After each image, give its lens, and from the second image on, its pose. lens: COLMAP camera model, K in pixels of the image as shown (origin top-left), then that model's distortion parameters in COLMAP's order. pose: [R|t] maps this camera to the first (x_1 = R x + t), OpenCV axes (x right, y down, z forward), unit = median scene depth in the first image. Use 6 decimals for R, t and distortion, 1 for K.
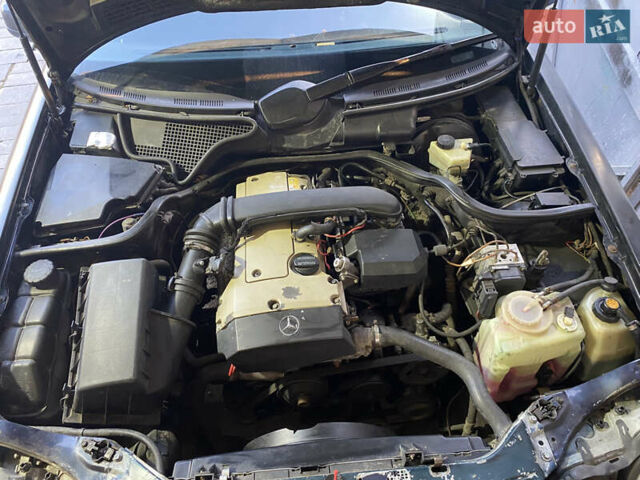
lens RADIAL K [[503.8, 0, 320.0], [0, 503.8, 240.0], [0, 0, 1]] dist [0.041336, -0.140708]
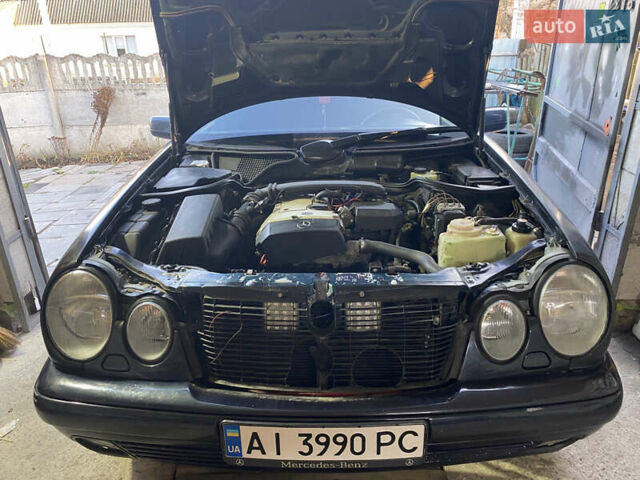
lens RADIAL K [[503.8, 0, 320.0], [0, 503.8, 240.0], [0, 0, 1]] dist [0.041336, -0.140708]
pose [[0.993777, 0.031626, -0.106808, 0.138994], [-0.078306, 0.880288, -0.467934, 0.836830], [0.079222, 0.473385, 0.877286, -0.288755]]
